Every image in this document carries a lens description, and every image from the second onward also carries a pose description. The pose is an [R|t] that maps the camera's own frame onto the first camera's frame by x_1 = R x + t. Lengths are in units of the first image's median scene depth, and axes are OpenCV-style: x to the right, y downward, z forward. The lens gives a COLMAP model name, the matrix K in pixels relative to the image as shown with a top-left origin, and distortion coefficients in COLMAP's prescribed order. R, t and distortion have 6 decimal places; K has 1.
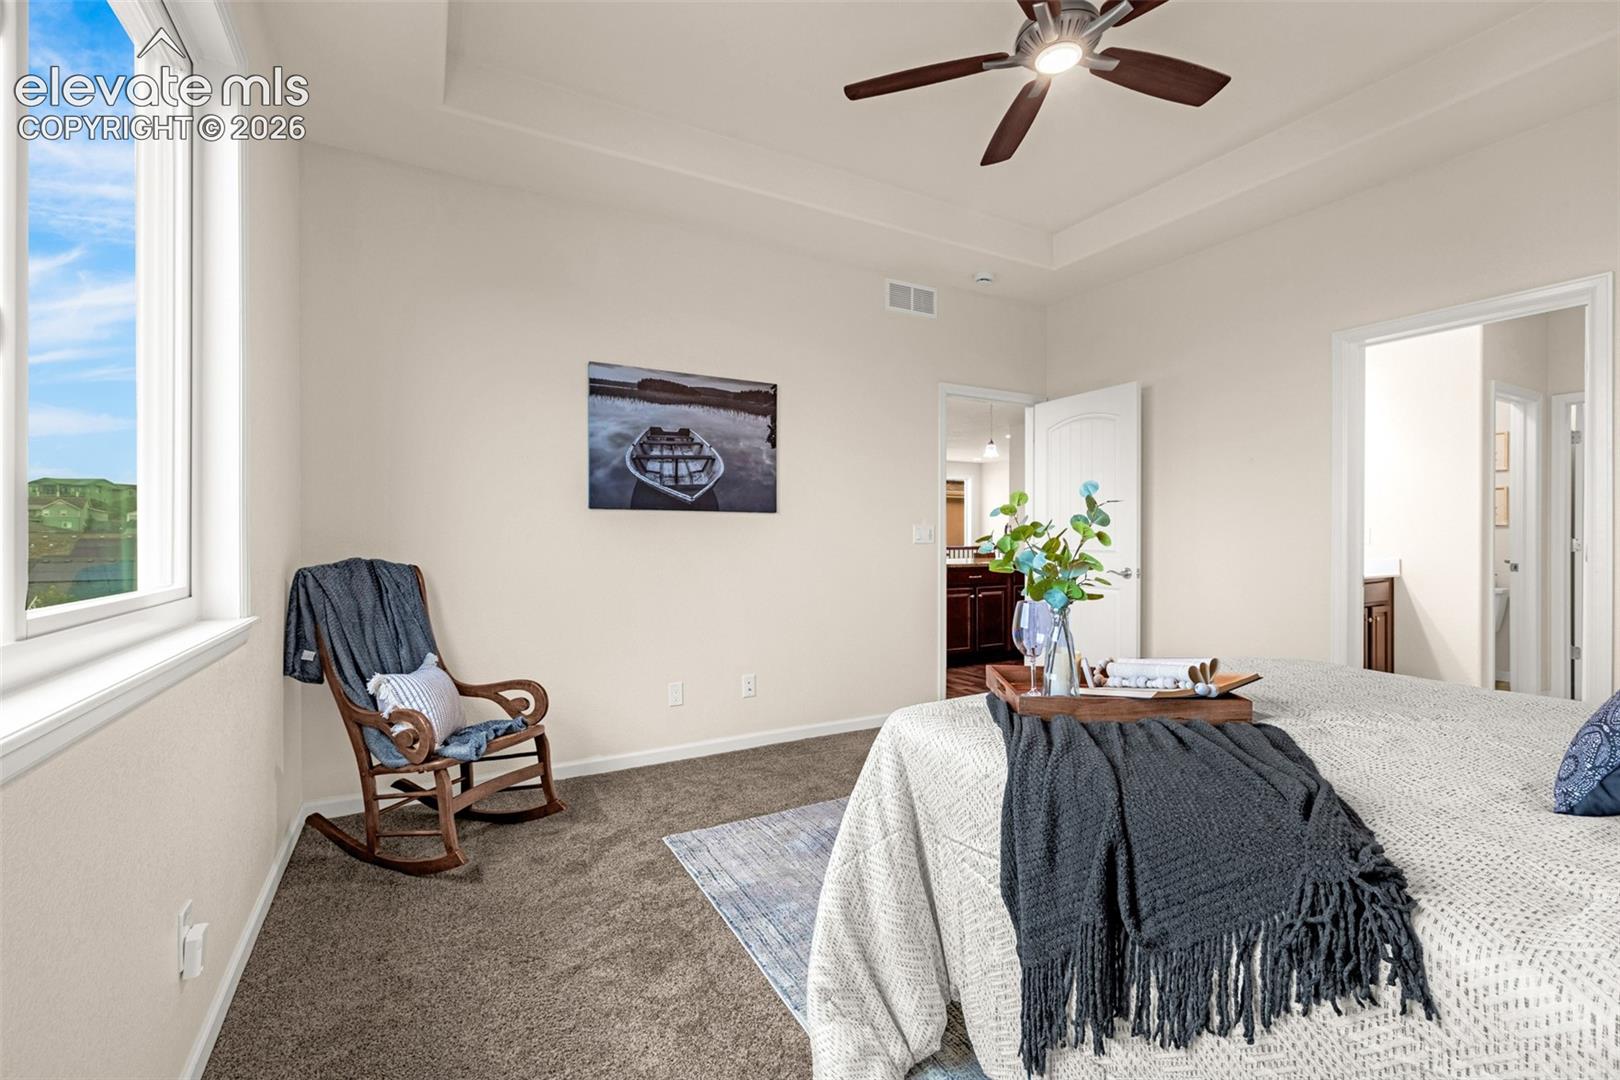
lens RADIAL K [[702.1, 0, 810.6], [0, 702.1, 537.9], [0, 0, 1]] dist [0.004229, -0.000069]
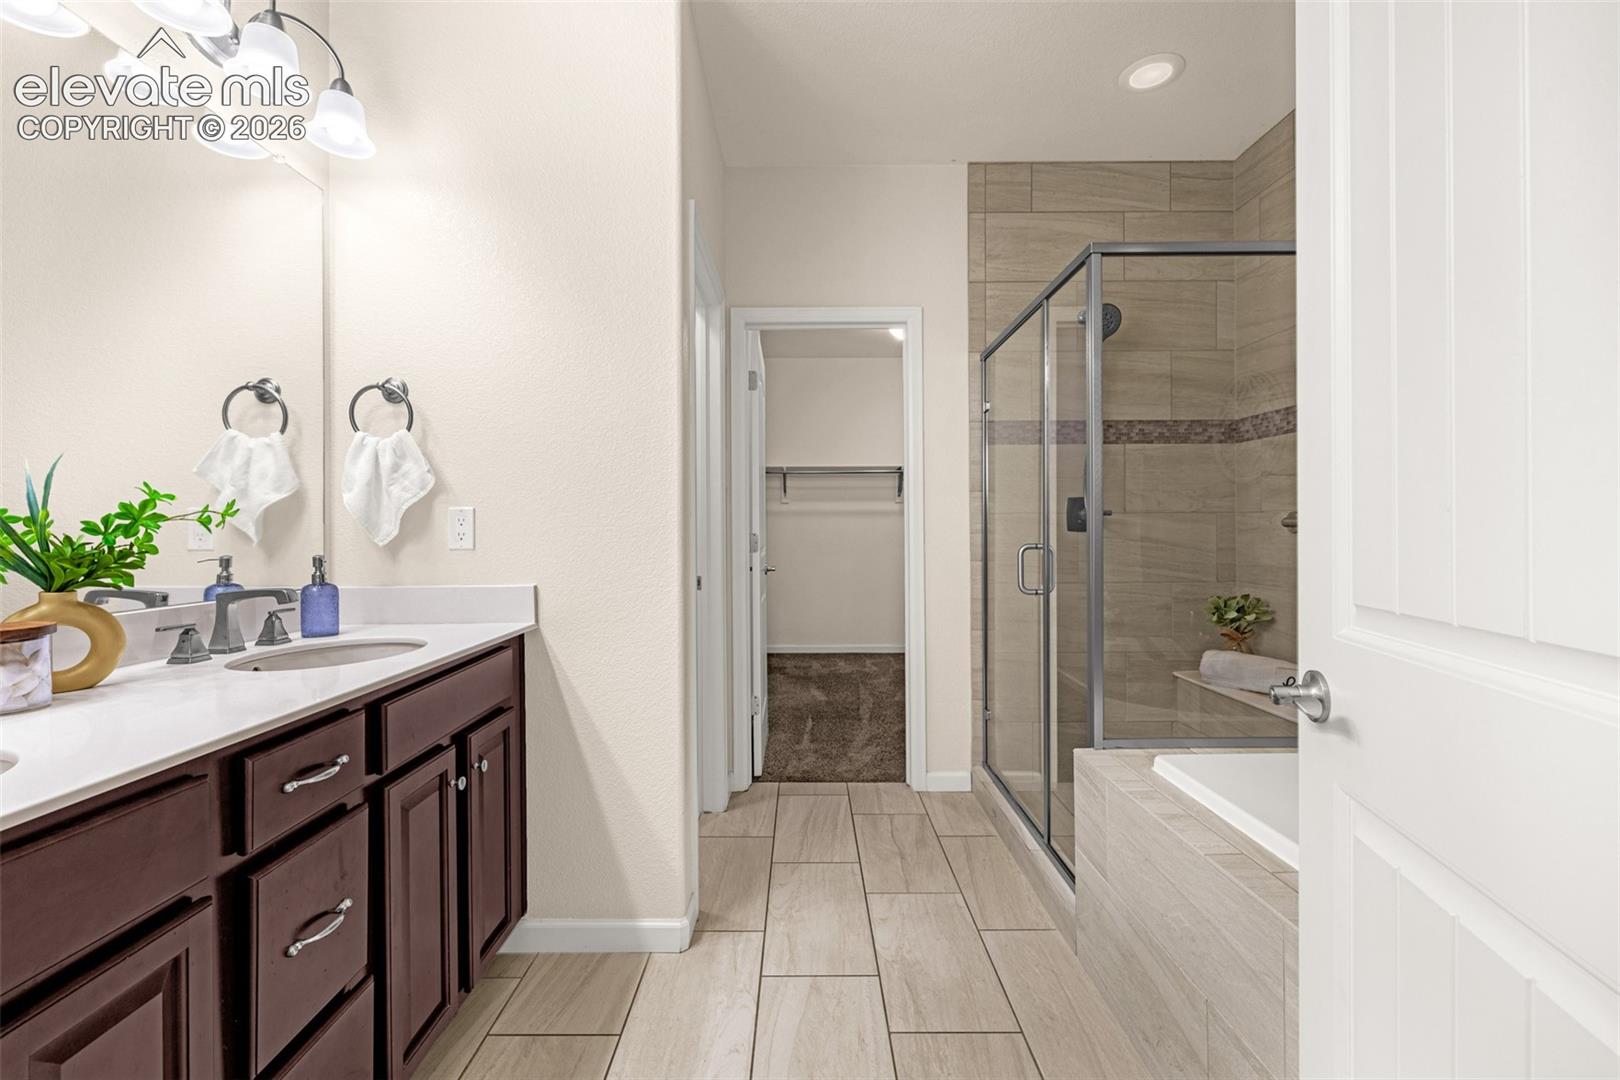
lens RADIAL K [[702.1, 0, 807.8], [0, 702.1, 538.4], [0, 0, 1]] dist [0.004229, -0.000069]
pose [[0.478981, -0.002337, 0.877822, 0.569399], [0.000689, 0.999997, 0.002286, 0.003764], [-0.877825, -0.000490, 0.478981, 0.683904]]
